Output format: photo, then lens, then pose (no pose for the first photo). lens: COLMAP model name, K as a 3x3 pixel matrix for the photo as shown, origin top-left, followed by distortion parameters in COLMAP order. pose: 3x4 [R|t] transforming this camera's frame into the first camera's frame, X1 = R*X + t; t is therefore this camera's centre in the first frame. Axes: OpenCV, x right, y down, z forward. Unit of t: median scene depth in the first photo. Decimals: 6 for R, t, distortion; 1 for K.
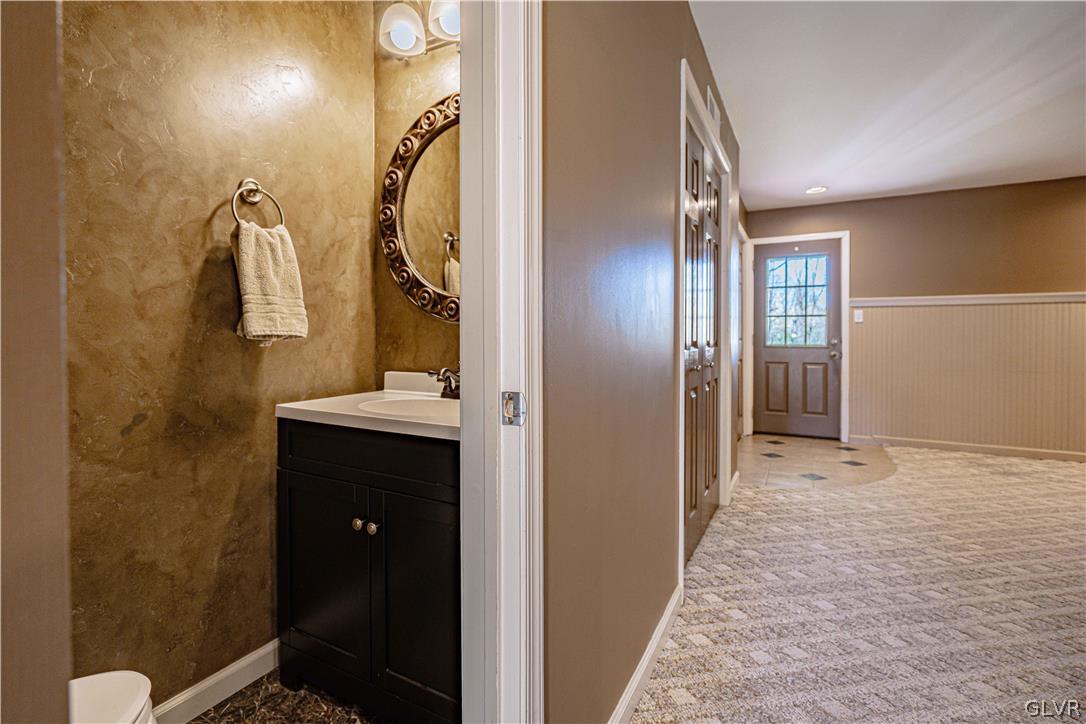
lens RADIAL K [[494.8, 0, 547.0], [0, 494.8, 339.6], [0, 0, 1]] dist [-0.003638, -0.000306]
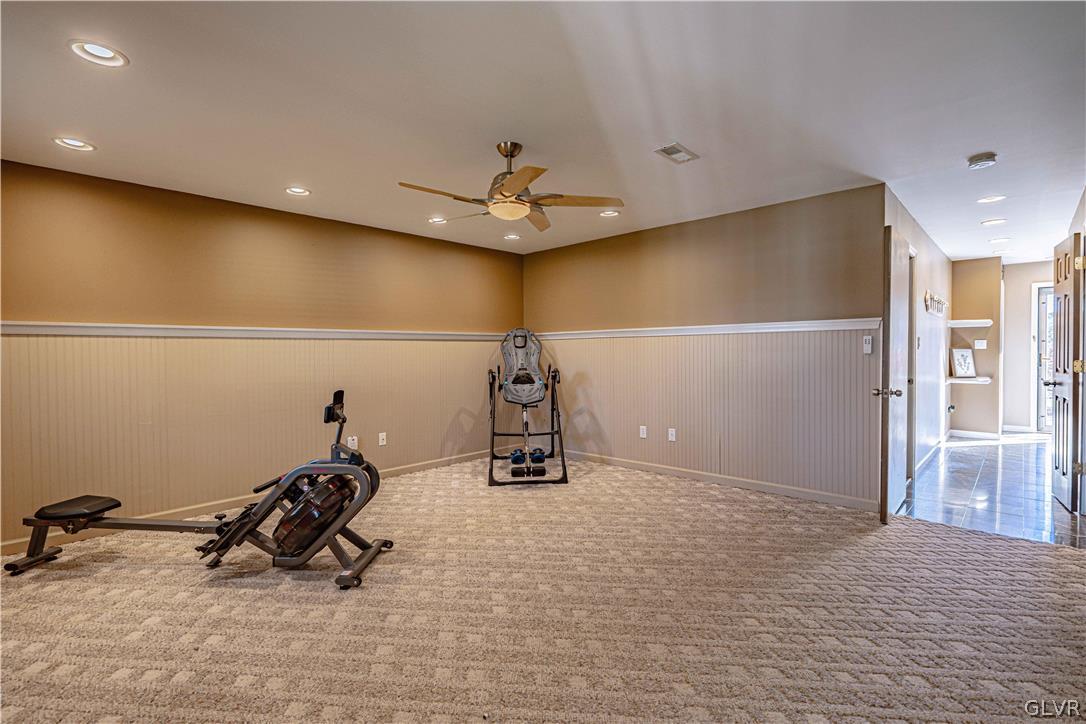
lens RADIAL K [[504.4, 0, 543.0], [0, 504.4, 362.0], [0, 0, 1]] dist [-0.000563, 0.000348]
pose [[-0.960514, 0.004417, 0.278195, 0.463493], [0.012224, 0.999578, 0.026333, -0.036612], [-0.277962, 0.028694, -0.960163, 0.933589]]
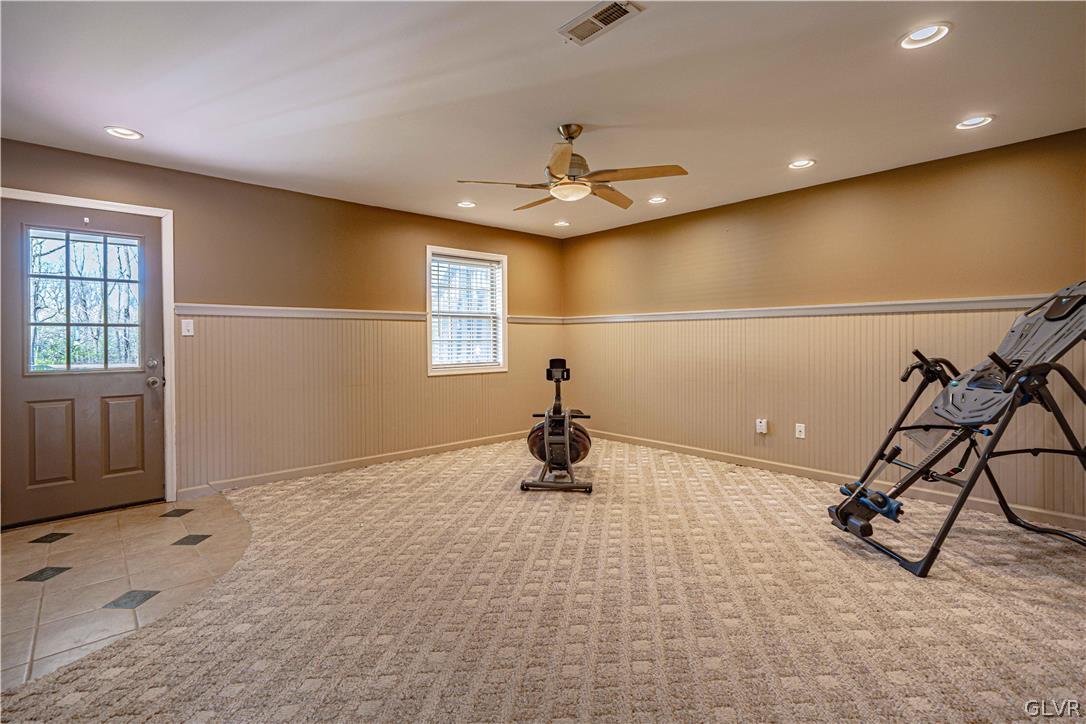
lens RADIAL K [[504.9, 0, 535.7], [0, 504.9, 345.7], [0, 0, 1]] dist [-0.001465, 0.001187]
pose [[0.357893, -0.013159, 0.933670, 0.106083], [0.010366, 0.999895, 0.010118, -0.022248], [-0.933705, 0.006058, 0.357992, 0.235268]]
